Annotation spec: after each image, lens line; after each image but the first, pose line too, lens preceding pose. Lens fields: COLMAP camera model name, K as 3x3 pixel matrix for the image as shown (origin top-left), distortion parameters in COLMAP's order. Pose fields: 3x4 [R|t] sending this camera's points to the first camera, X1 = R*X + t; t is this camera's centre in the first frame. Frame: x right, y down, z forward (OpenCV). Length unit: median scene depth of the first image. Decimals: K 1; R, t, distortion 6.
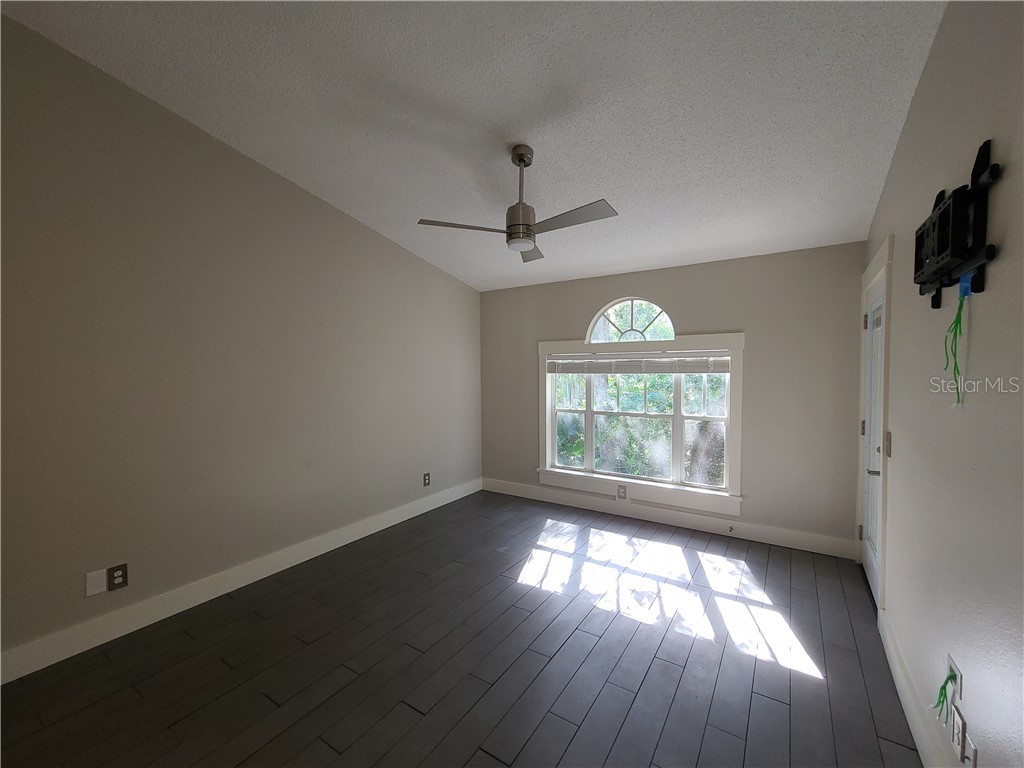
lens RADIAL K [[420.4, 0, 512.0], [0, 420.4, 384.0], [0, 0, 1]] dist [0.000468, 0.000026]
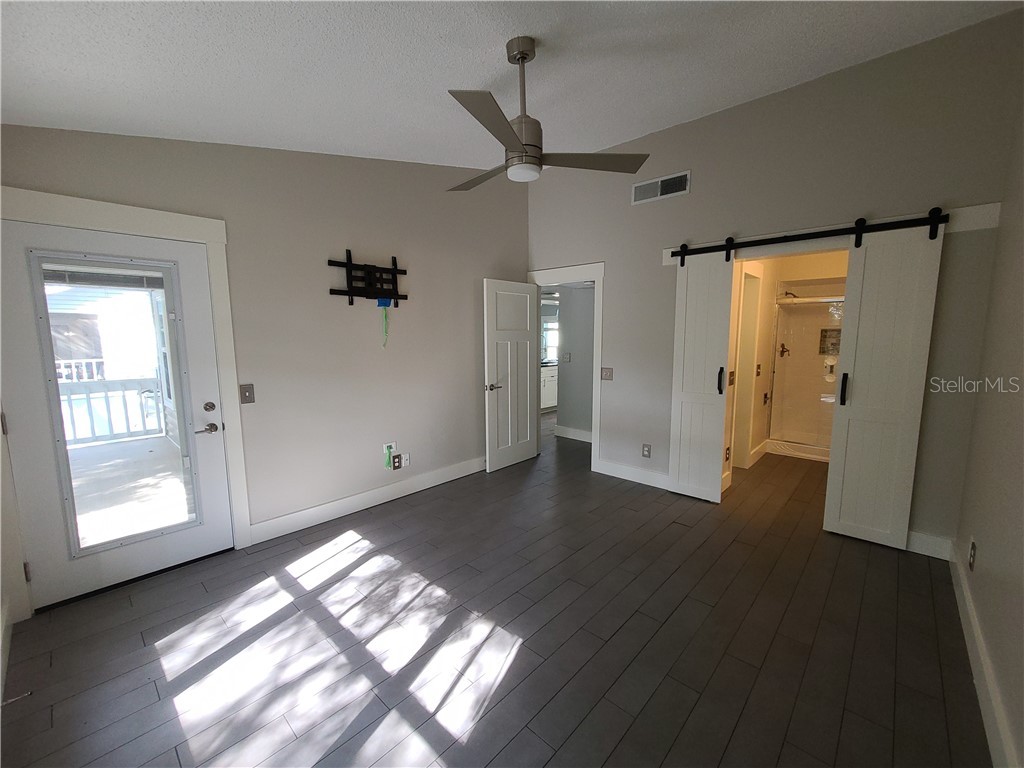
lens RADIAL K [[420.4, 0, 512.0], [0, 420.4, 384.0], [0, 0, 1]] dist [0.000468, 0.000026]
pose [[-0.985673, -0.004929, 0.168597, -0.085891], [0.021475, 0.987771, 0.154426, -0.052334], [-0.167297, 0.155834, -0.973513, 1.641686]]
